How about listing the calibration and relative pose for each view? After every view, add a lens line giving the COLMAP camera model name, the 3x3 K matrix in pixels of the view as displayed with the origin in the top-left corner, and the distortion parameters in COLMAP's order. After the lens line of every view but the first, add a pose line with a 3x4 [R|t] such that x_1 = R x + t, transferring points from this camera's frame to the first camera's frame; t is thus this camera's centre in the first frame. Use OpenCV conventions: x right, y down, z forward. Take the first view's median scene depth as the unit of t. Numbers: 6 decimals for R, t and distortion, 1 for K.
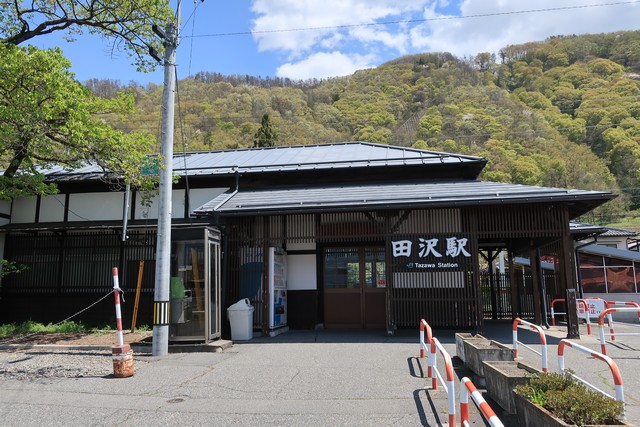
lens RADIAL K [[499.8, 0, 321.0], [0, 499.8, 215.6], [0, 0, 1]] dist [-0.010833, 0.009406]
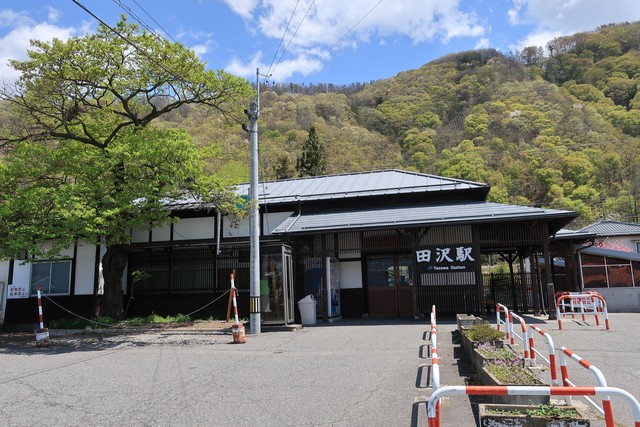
lens RADIAL K [[499.8, 0, 321.0], [0, 499.8, 215.6], [0, 0, 1]] dist [-0.010833, 0.009406]
pose [[0.995080, -0.031301, -0.093995, 0.011506], [0.030684, 0.999497, -0.008008, -0.032201], [0.094199, 0.005084, 0.995540, -0.293775]]
